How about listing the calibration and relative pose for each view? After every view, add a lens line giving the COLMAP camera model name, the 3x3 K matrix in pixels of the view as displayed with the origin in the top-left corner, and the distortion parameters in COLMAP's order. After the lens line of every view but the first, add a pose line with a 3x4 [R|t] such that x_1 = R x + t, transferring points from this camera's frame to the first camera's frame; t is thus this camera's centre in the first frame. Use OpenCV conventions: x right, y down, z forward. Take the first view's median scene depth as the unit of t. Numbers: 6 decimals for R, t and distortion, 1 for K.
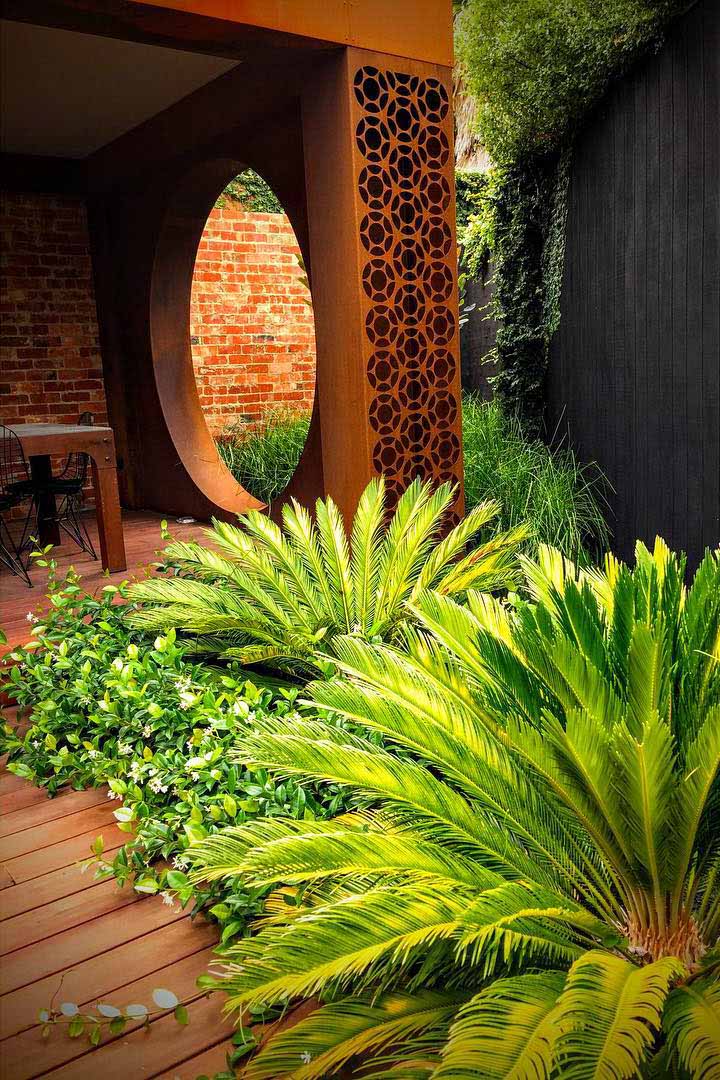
lens RADIAL K [[904.1, 0, 404.5], [0, 904.1, 542.5], [0, 0, 1]] dist [0.011282, -0.003271]
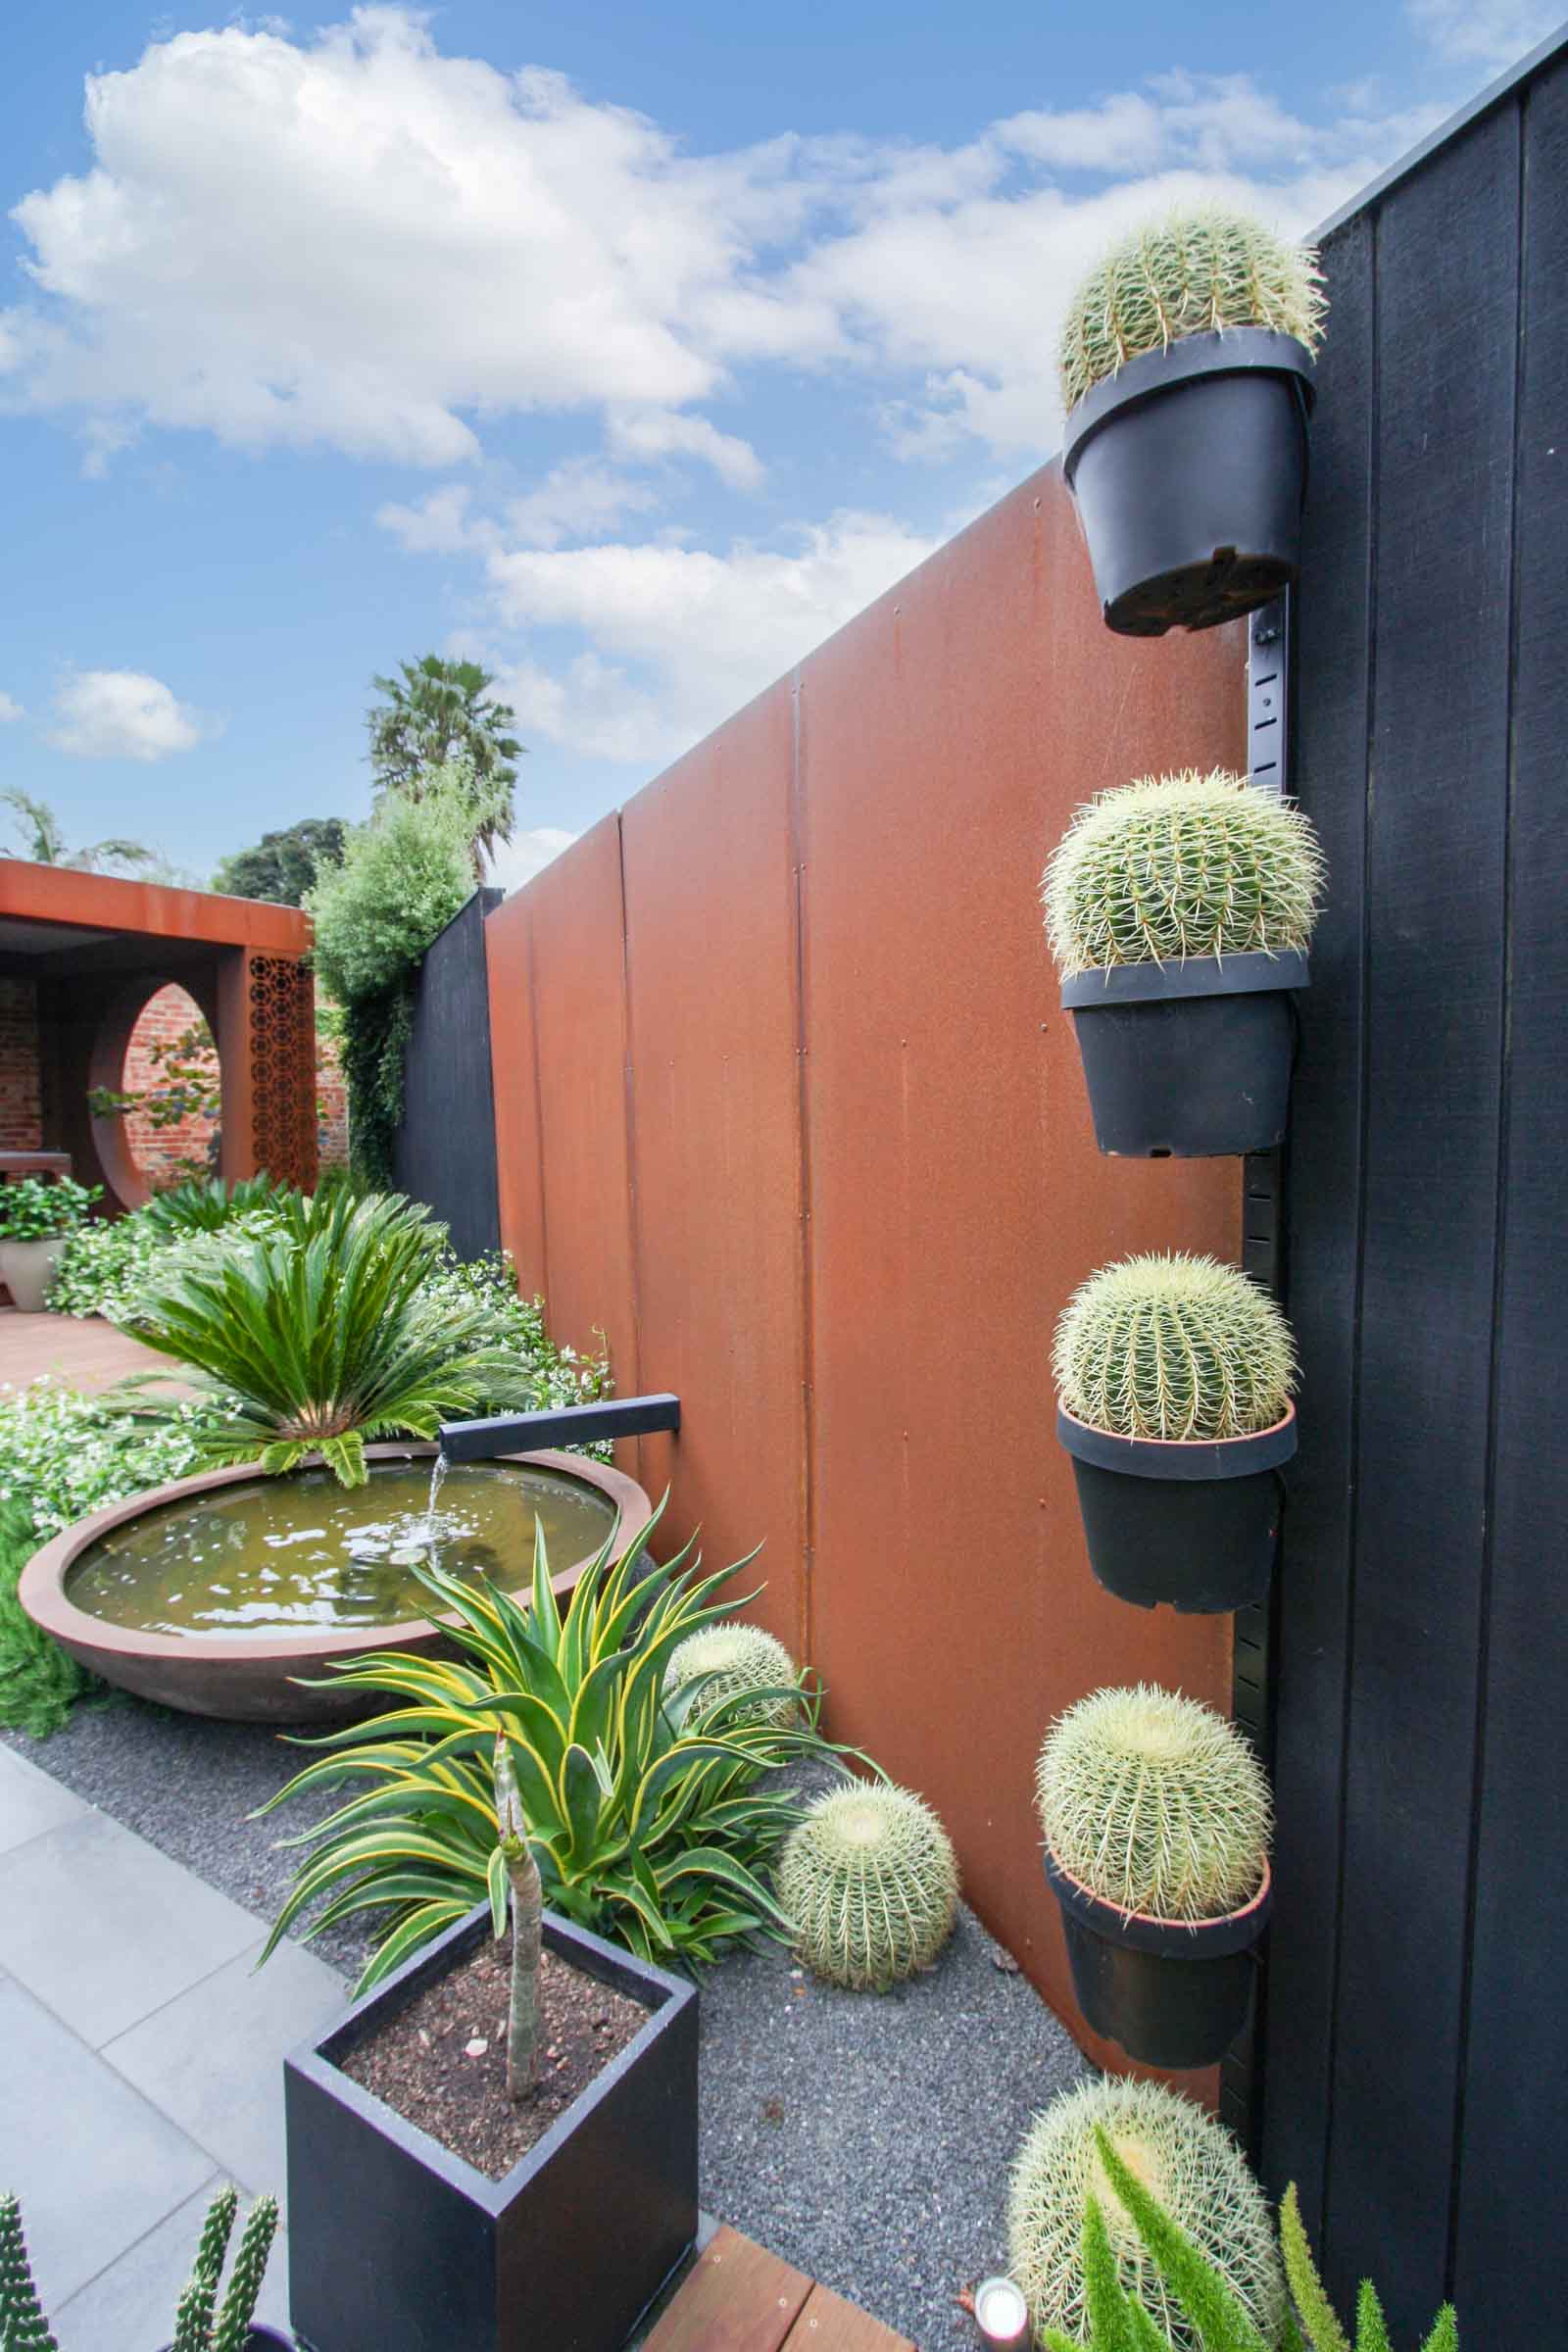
lens RADIAL K [[1094.5, 0, 764.0], [0, 1094.5, 1172.7], [0, 0, 1]] dist [-0.012911, 0.000706]
pose [[0.942629, 0.022049, 0.333114, 0.112355], [0.026193, 0.989856, -0.139638, 0.130831], [-0.332814, 0.140352, 0.932489, -0.749208]]
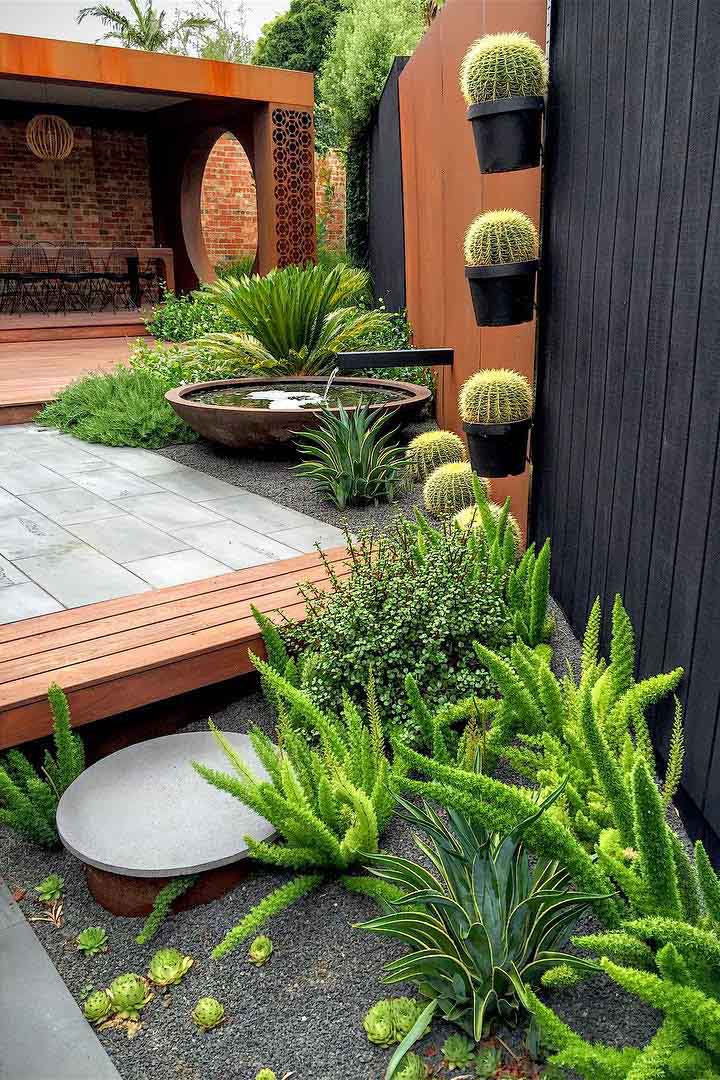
lens RADIAL K [[909.5, 0, 408.2], [0, 909.5, 543.6], [0, 0, 1]] dist [0.000352, -0.008819]
pose [[0.998686, 0.042508, 0.028621, 0.185690], [-0.045706, 0.991430, 0.122383, 0.226612], [-0.023174, -0.123530, 0.992070, -1.047652]]
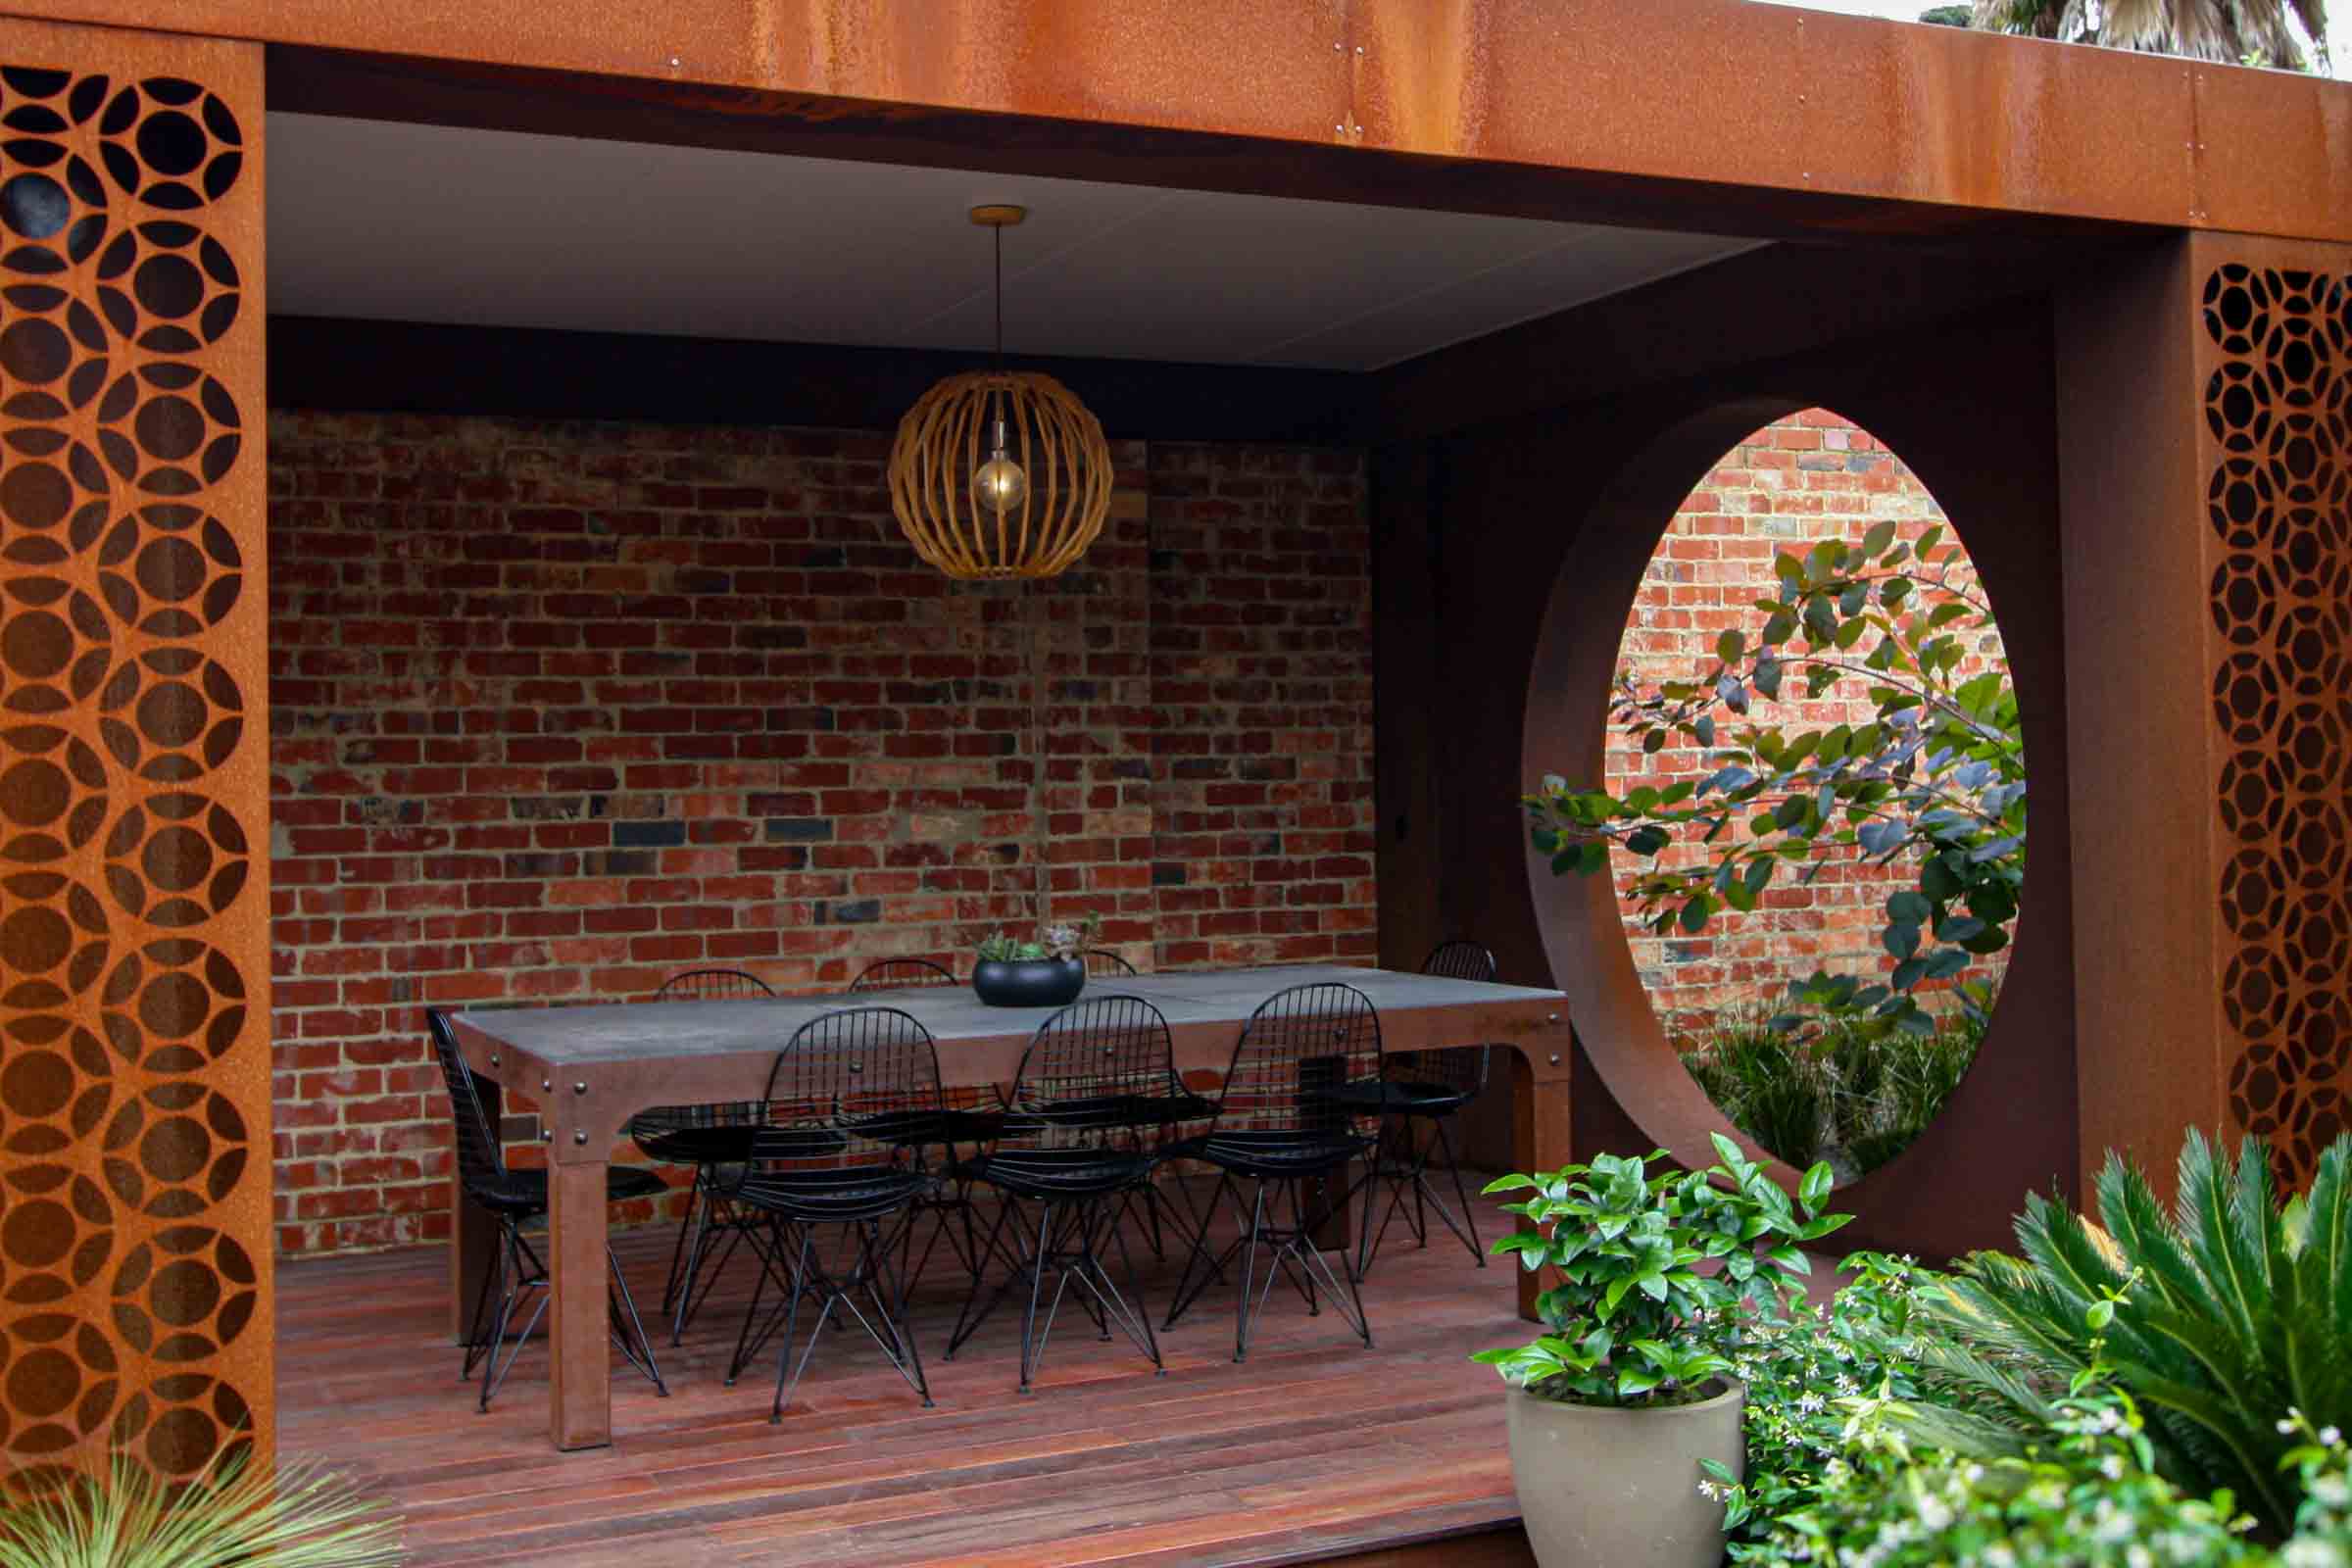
lens RADIAL K [[2615.6, 0, 1184.8], [0, 2615.6, 681.7], [0, 0, 1]] dist [-0.003375, 0.013962]
pose [[0.975778, 0.012148, -0.218426, -0.160337], [-0.059439, 0.975618, -0.211272, 0.006061], [0.210534, 0.219137, 0.952709, -0.219691]]
